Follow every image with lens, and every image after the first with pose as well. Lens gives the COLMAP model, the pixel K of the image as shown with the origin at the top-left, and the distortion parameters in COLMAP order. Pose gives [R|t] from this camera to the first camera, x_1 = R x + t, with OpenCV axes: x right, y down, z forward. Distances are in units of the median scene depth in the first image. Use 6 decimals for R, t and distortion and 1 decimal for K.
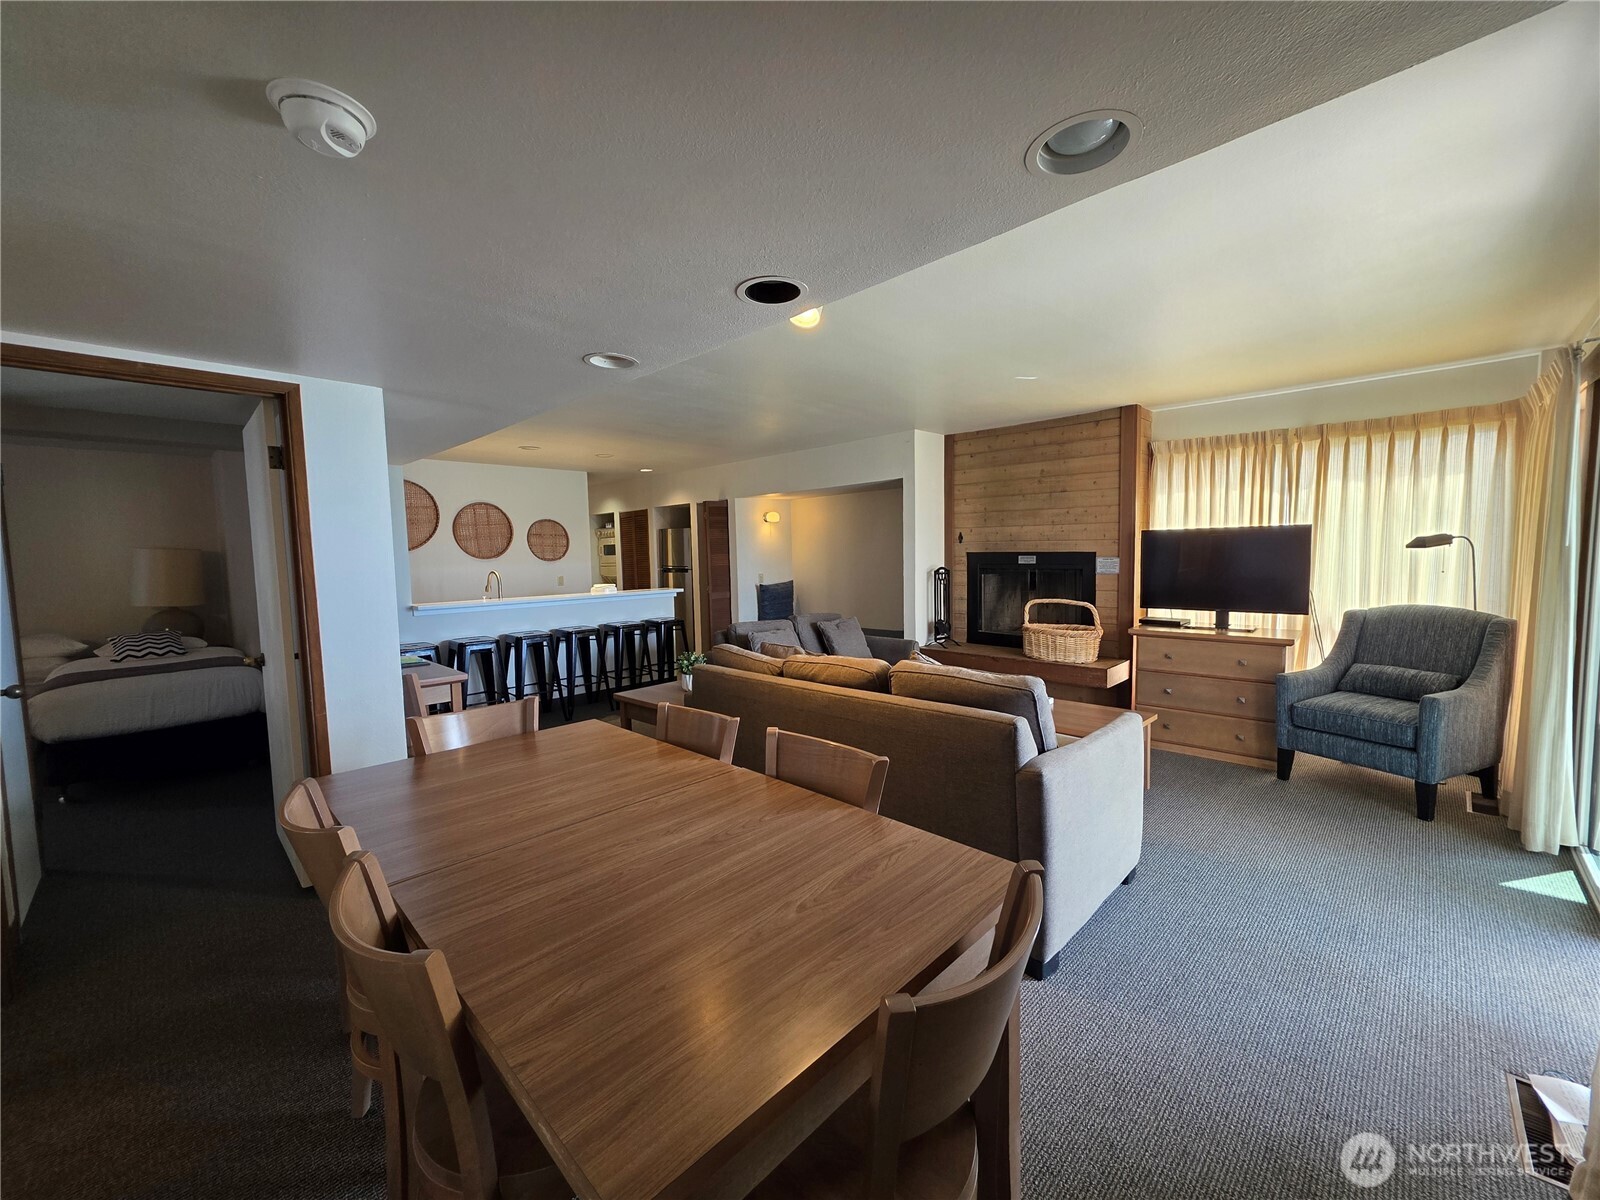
lens RADIAL K [[637.8, 0, 800.0], [0, 637.8, 600.0], [0, 0, 1]] dist [0.001862, -0.000036]
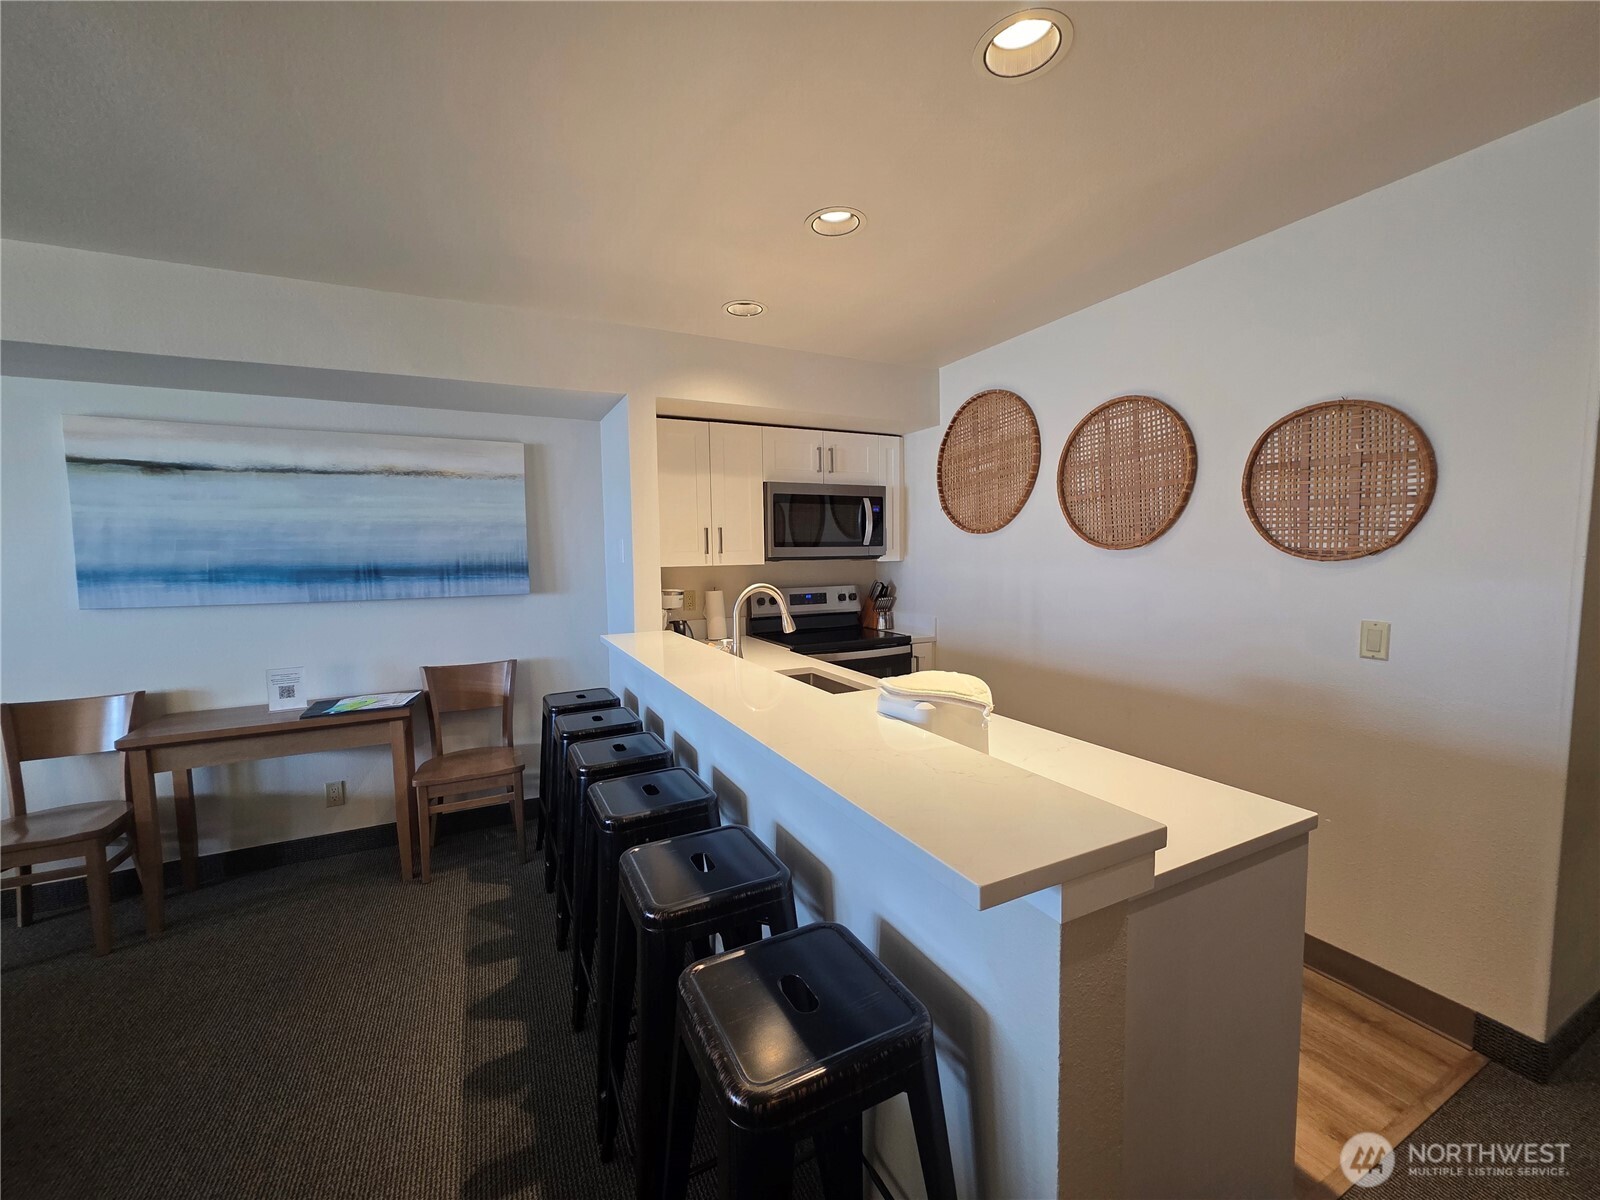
lens RADIAL K [[637.8, 0, 800.0], [0, 637.8, 600.0], [0, 0, 1]] dist [0.001862, -0.000036]
pose [[-0.325227, 0.099917, -0.940342, -0.074298], [-0.046027, 0.991551, 0.121277, -0.071812], [0.944515, 0.082724, -0.317880, 0.944797]]
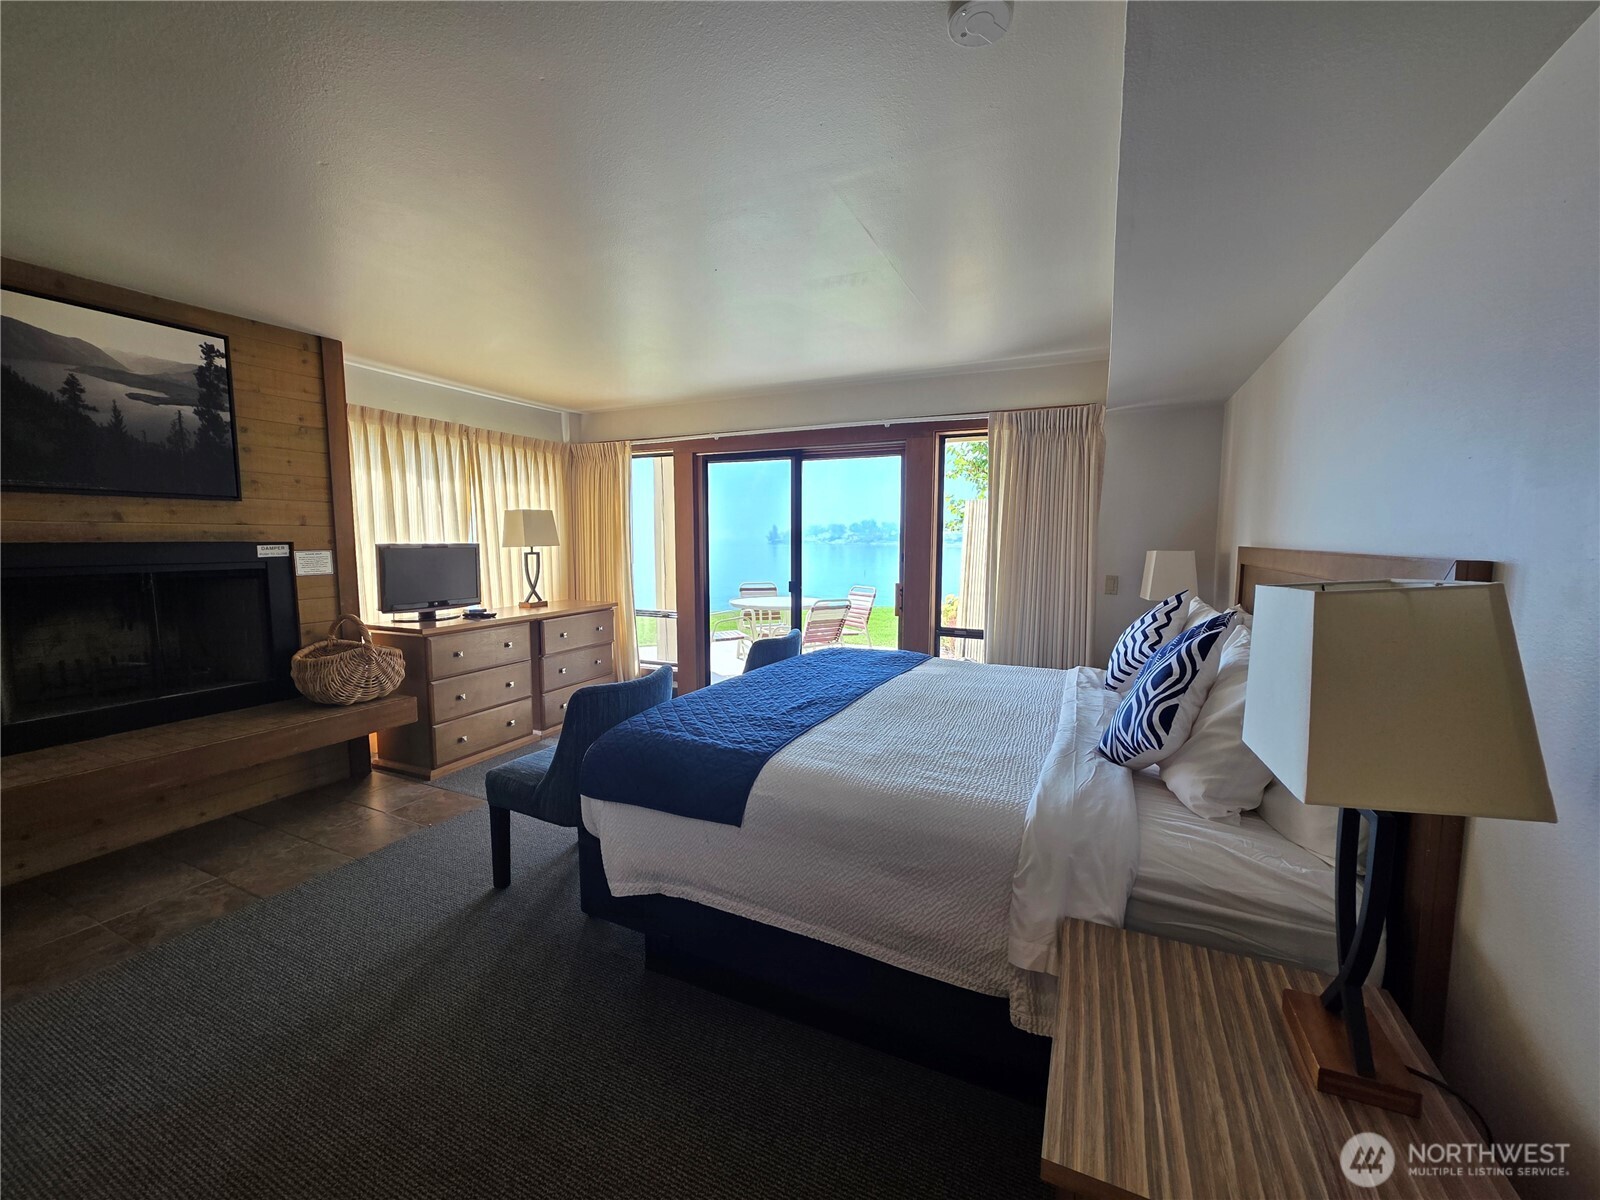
lens RADIAL K [[637.8, 0, 800.0], [0, 637.8, 600.0], [0, 0, 1]] dist [0.001862, -0.000036]
pose [[-0.337424, -0.071712, 0.938617, -0.248739], [0.072596, 0.992142, 0.101899, -0.034485], [-0.938549, 0.102523, -0.329567, 0.541071]]
